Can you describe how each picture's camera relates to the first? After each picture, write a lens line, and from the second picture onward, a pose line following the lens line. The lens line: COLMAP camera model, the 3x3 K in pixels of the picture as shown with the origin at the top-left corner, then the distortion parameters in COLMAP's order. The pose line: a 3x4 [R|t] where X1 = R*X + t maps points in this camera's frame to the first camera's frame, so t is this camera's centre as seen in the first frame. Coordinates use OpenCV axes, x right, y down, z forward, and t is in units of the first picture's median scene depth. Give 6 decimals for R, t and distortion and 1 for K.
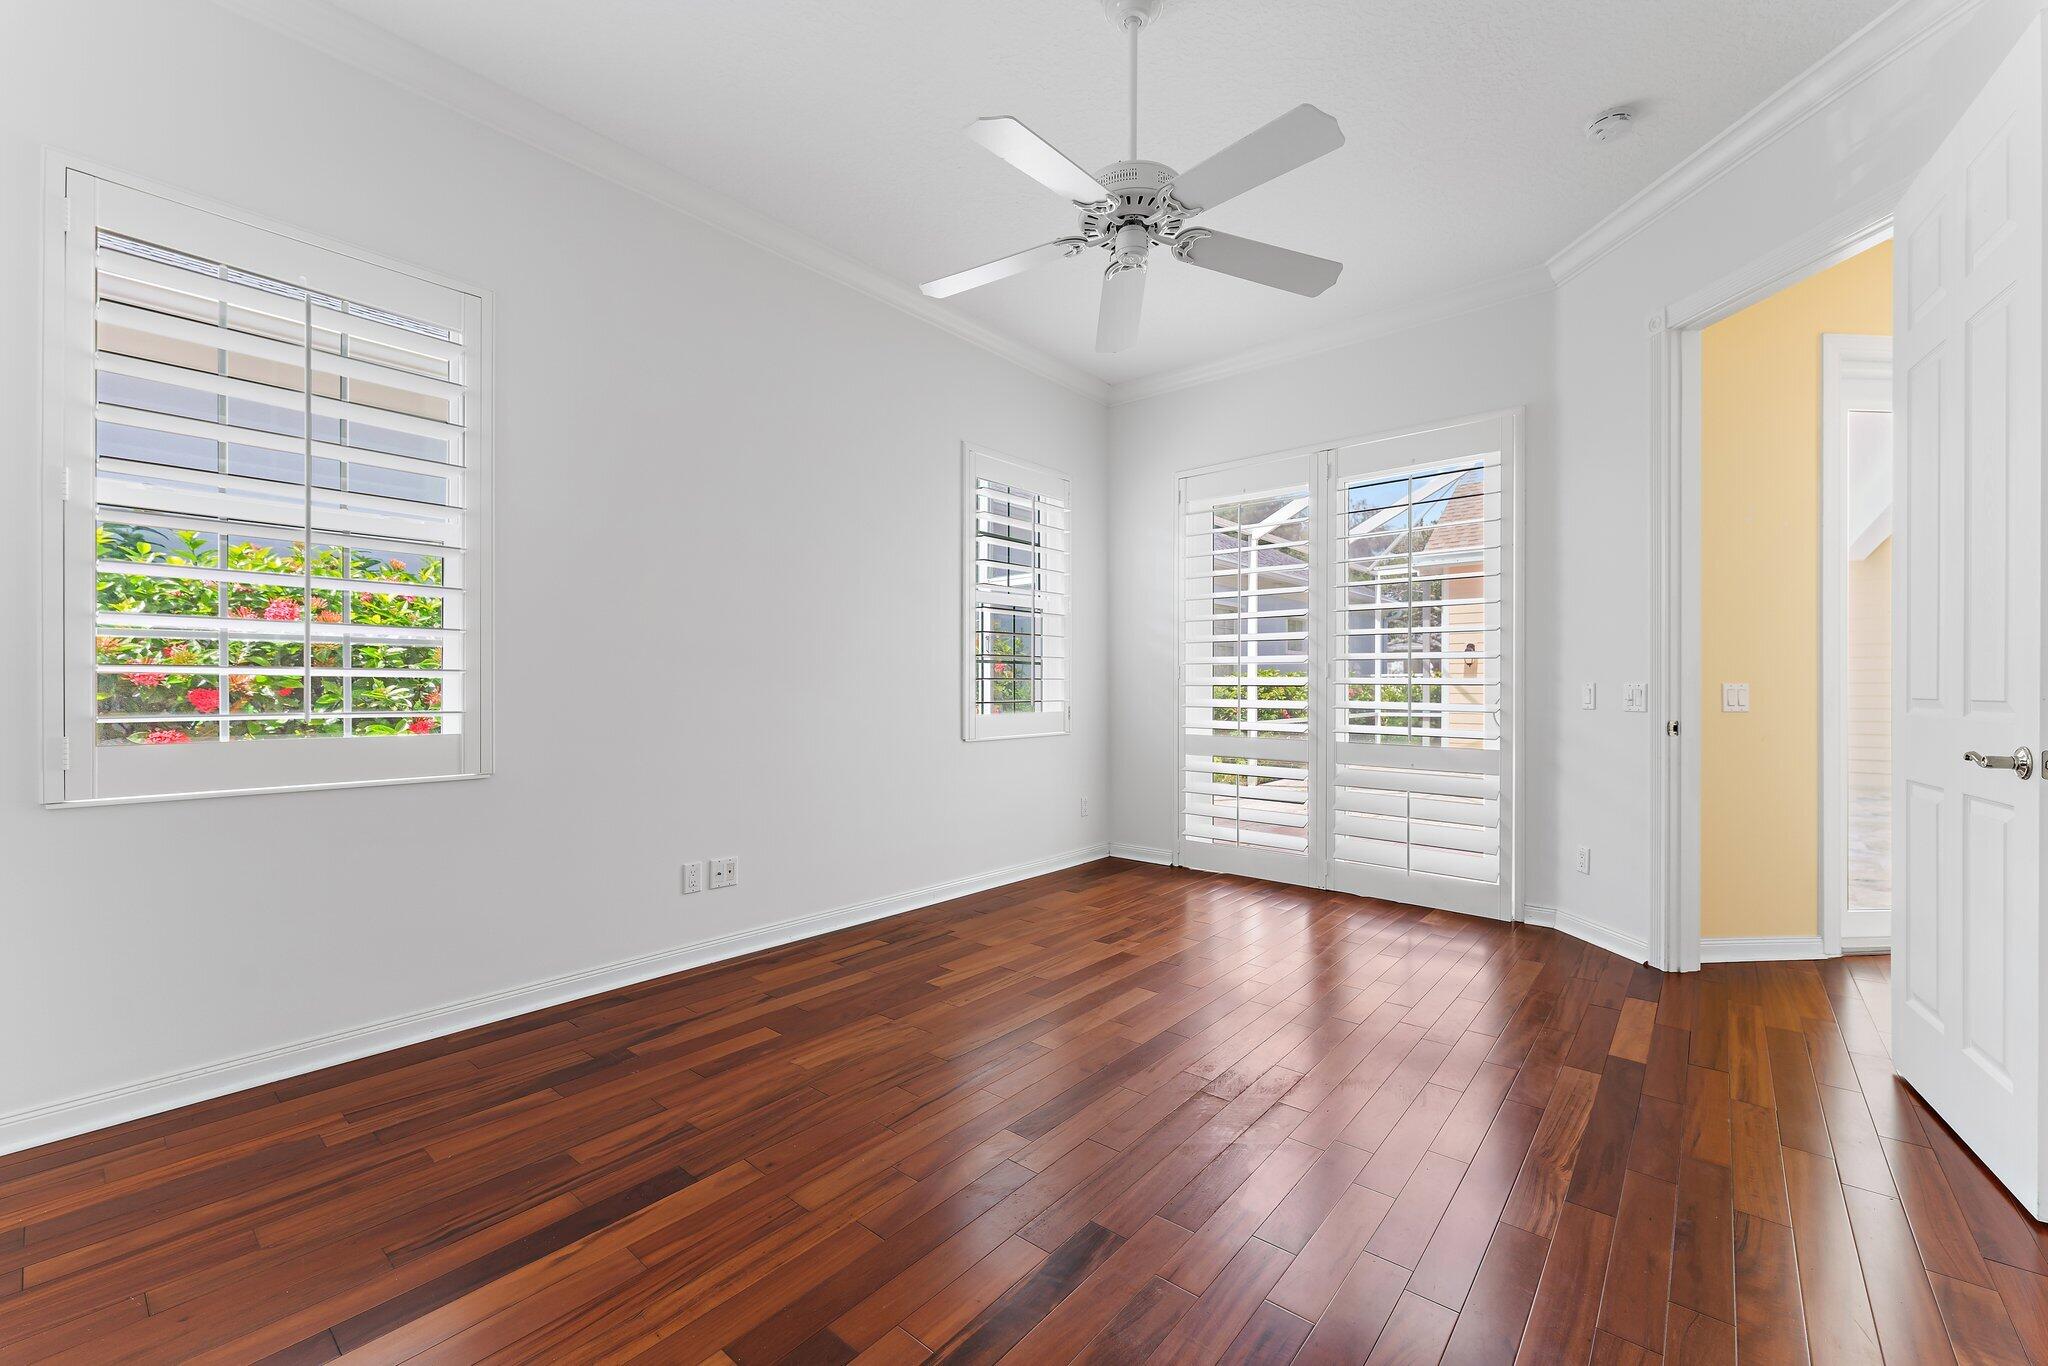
lens RADIAL K [[834.2, 0, 1022.7], [0, 834.2, 687.2], [0, 0, 1]] dist [0.000075, -0.000048]
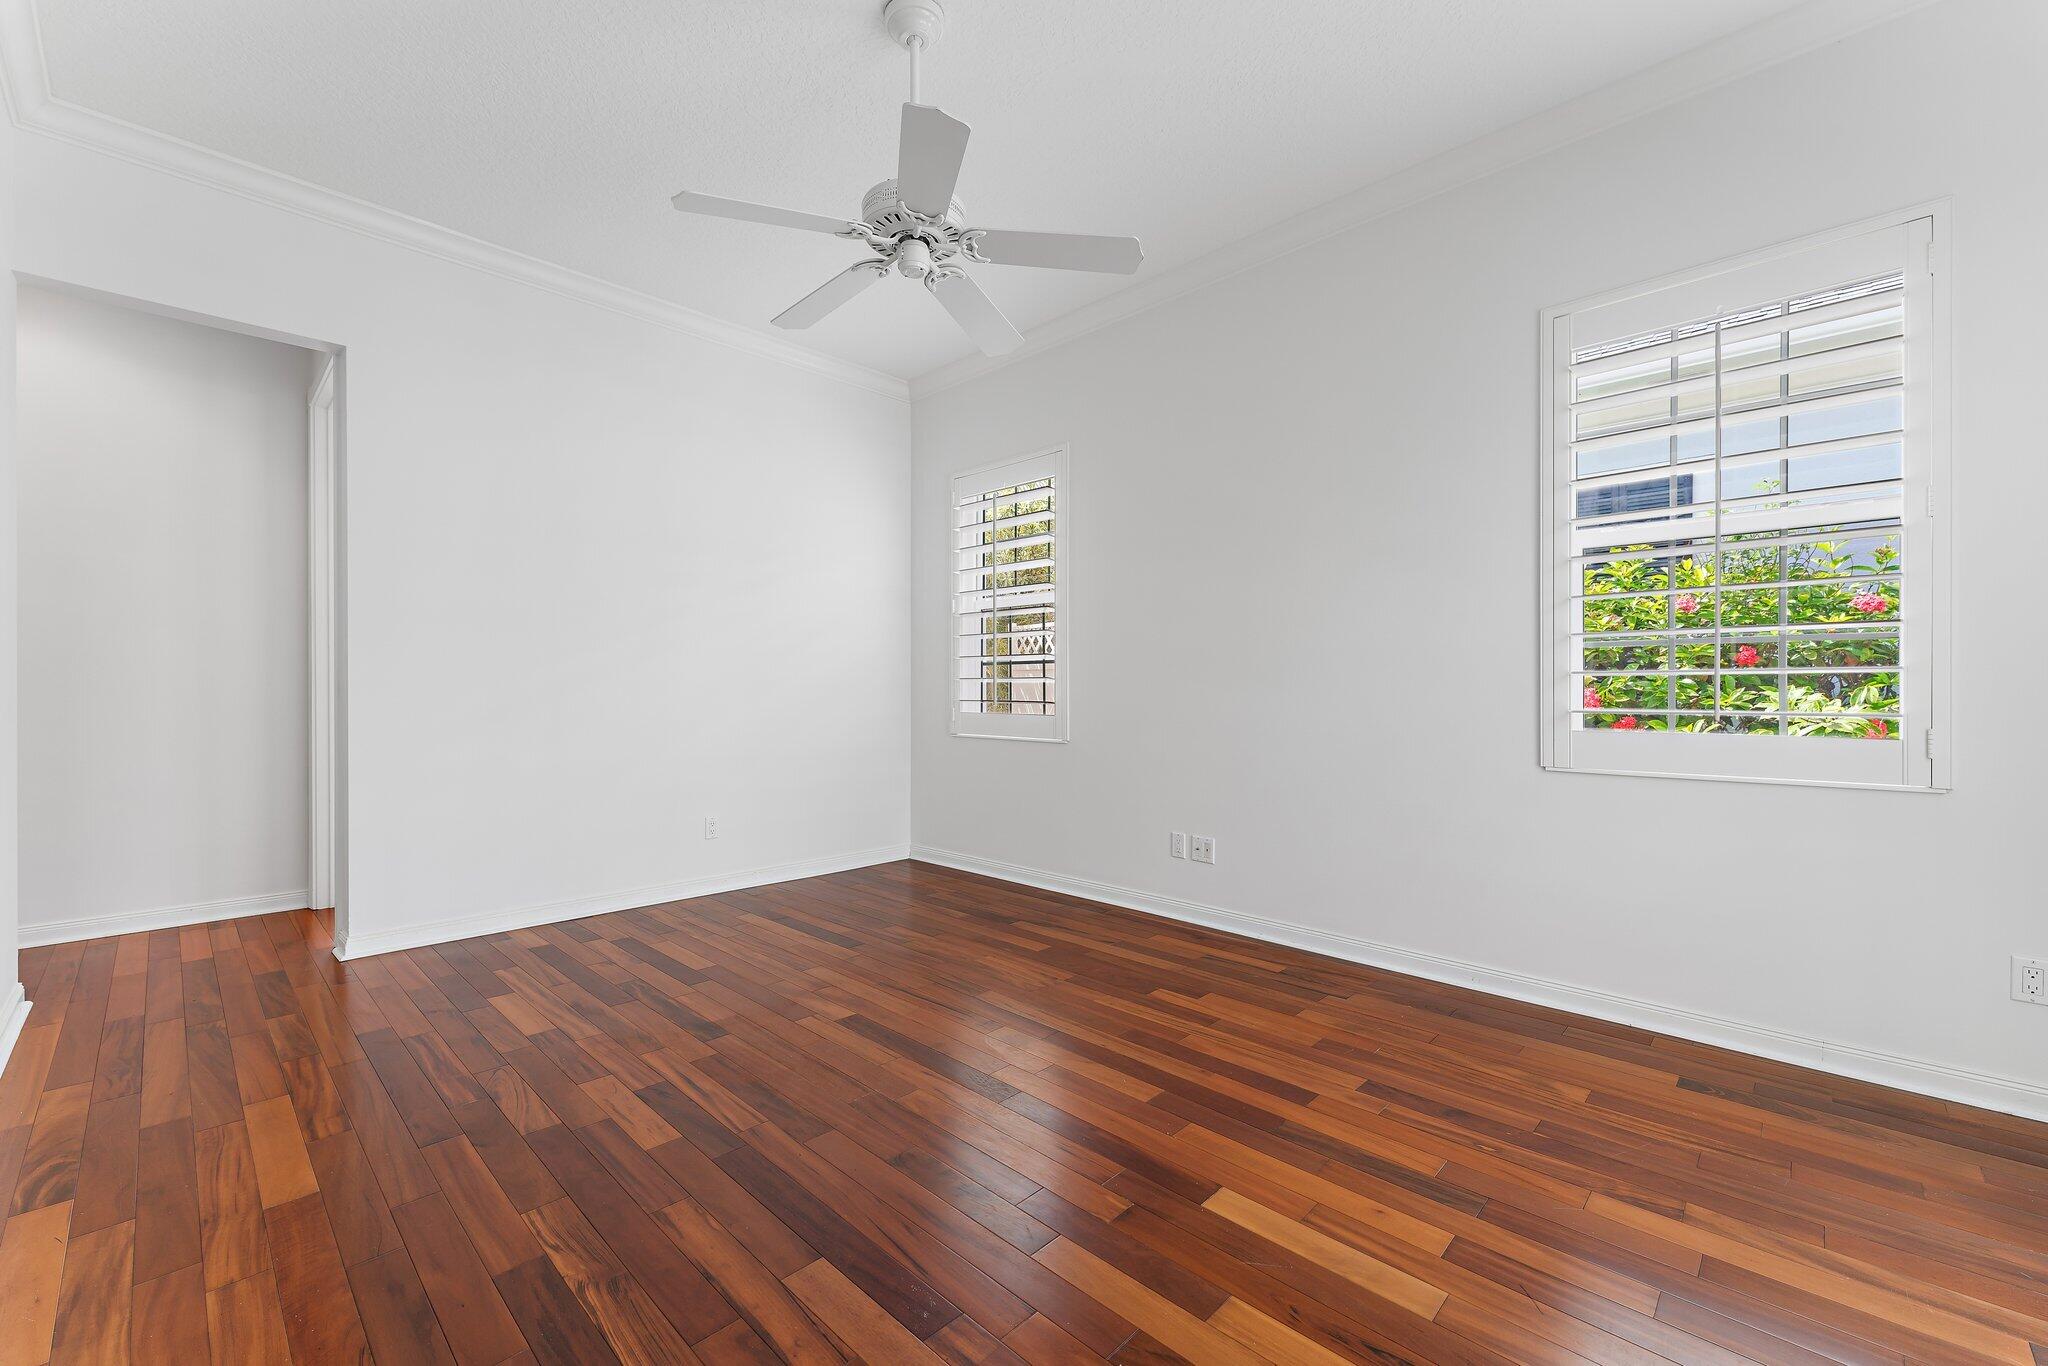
lens RADIAL K [[834.2, 0, 1022.7], [0, 834.2, 687.2], [0, 0, 1]] dist [0.000075, -0.000048]
pose [[-0.075454, -0.001938, -0.997147, 0.912655], [0.001962, 0.999996, -0.002092, 0.001707], [0.997147, -0.002114, -0.075450, 0.955372]]
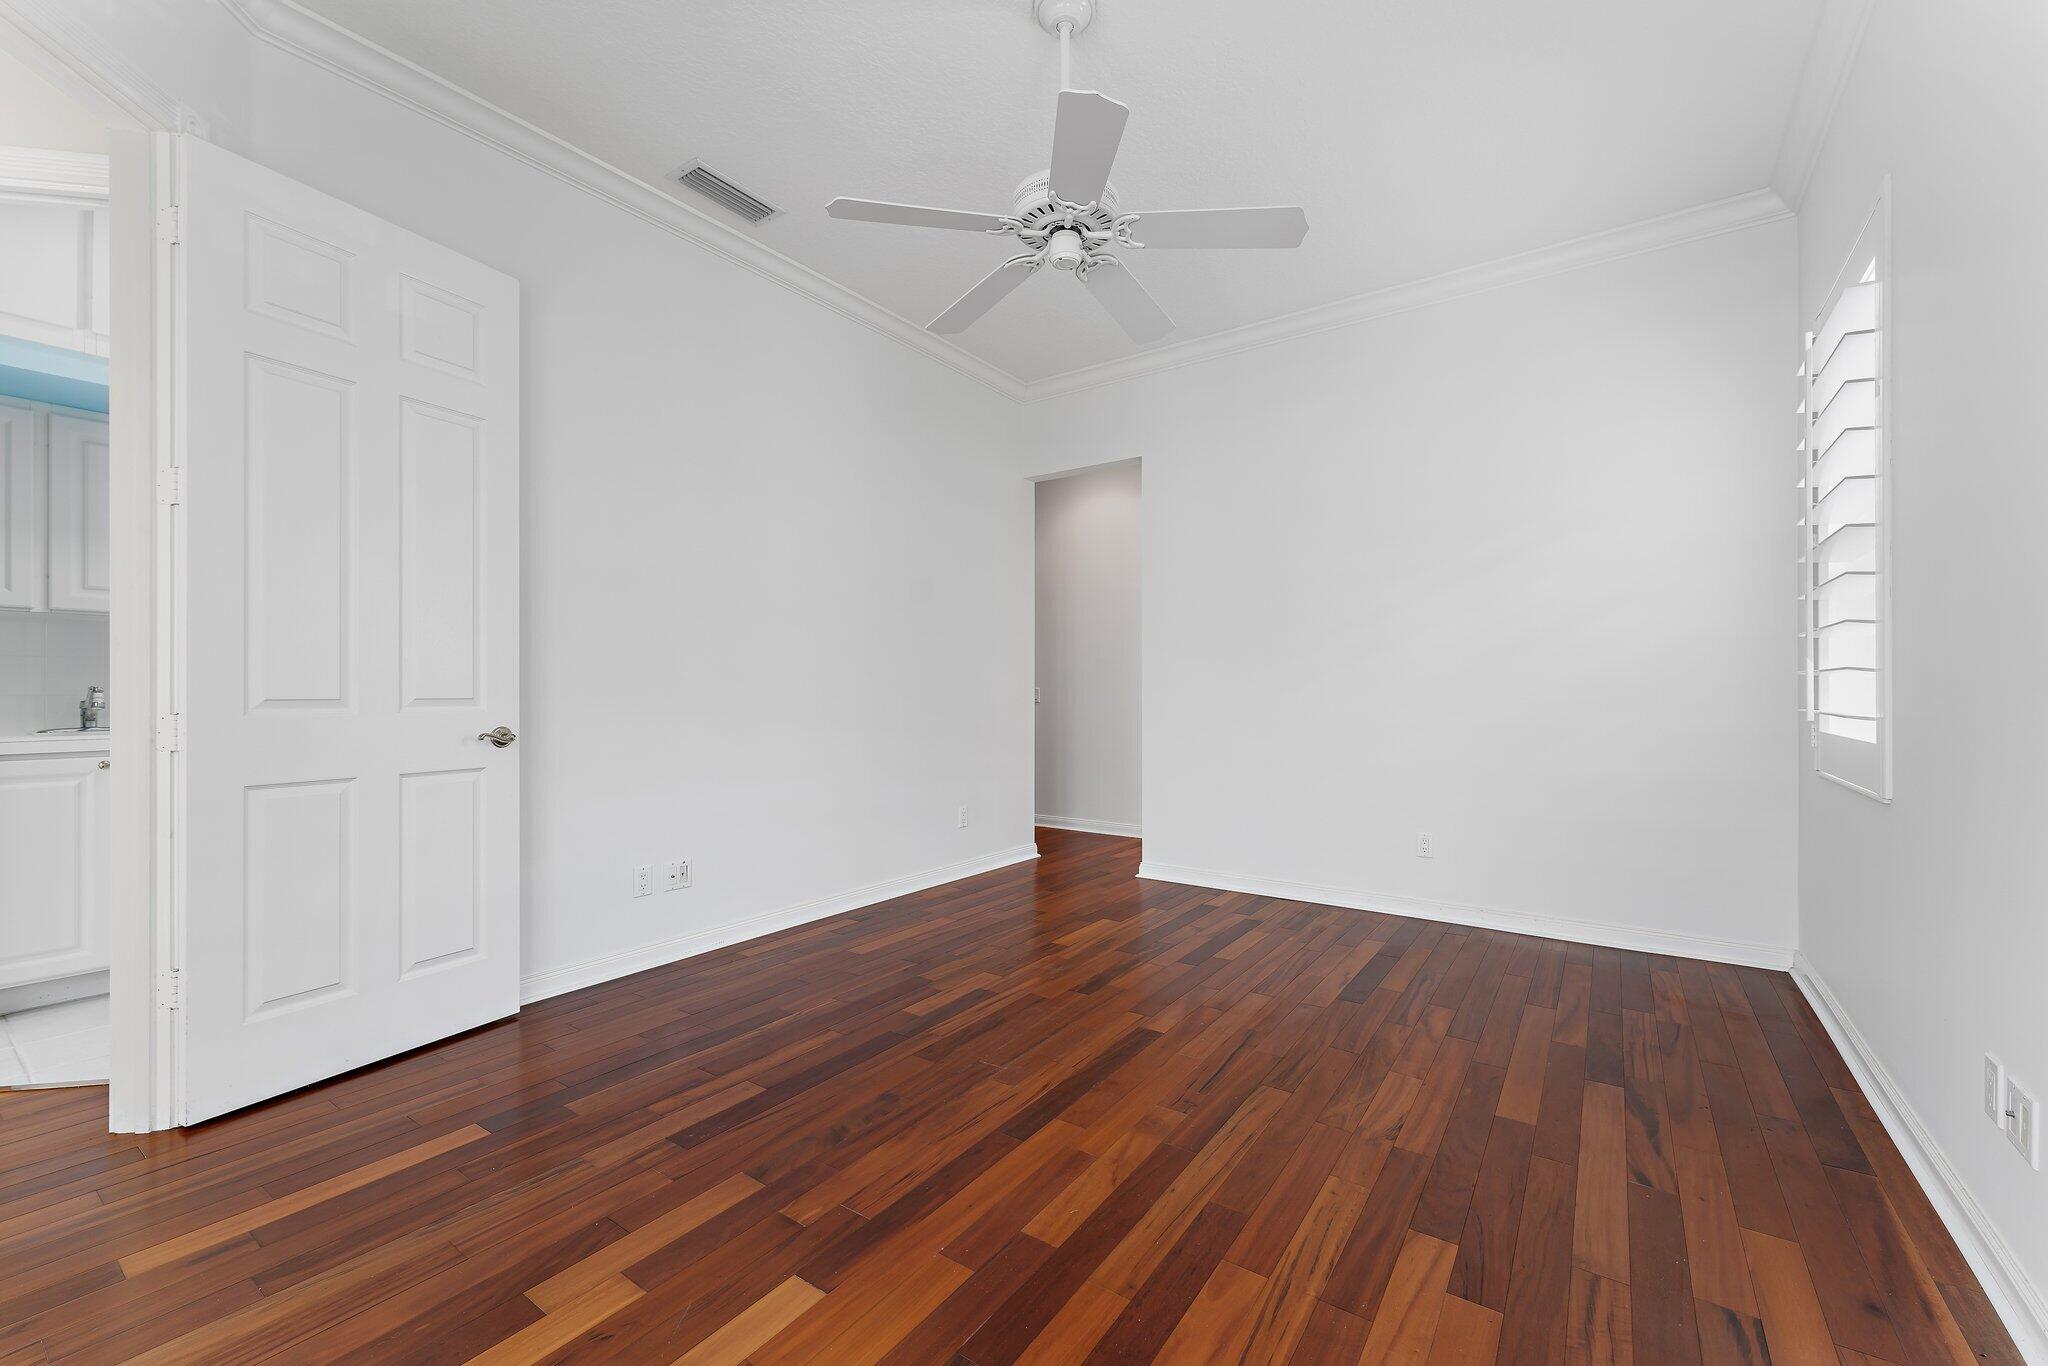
lens RADIAL K [[834.2, 0, 1022.7], [0, 834.2, 687.2], [0, 0, 1]] dist [0.000075, -0.000048]
pose [[-0.996325, -0.000036, -0.085651, 0.213252], [0.000333, 0.999991, -0.004292, 0.001457], [0.085651, -0.004304, -0.996316, 1.574405]]
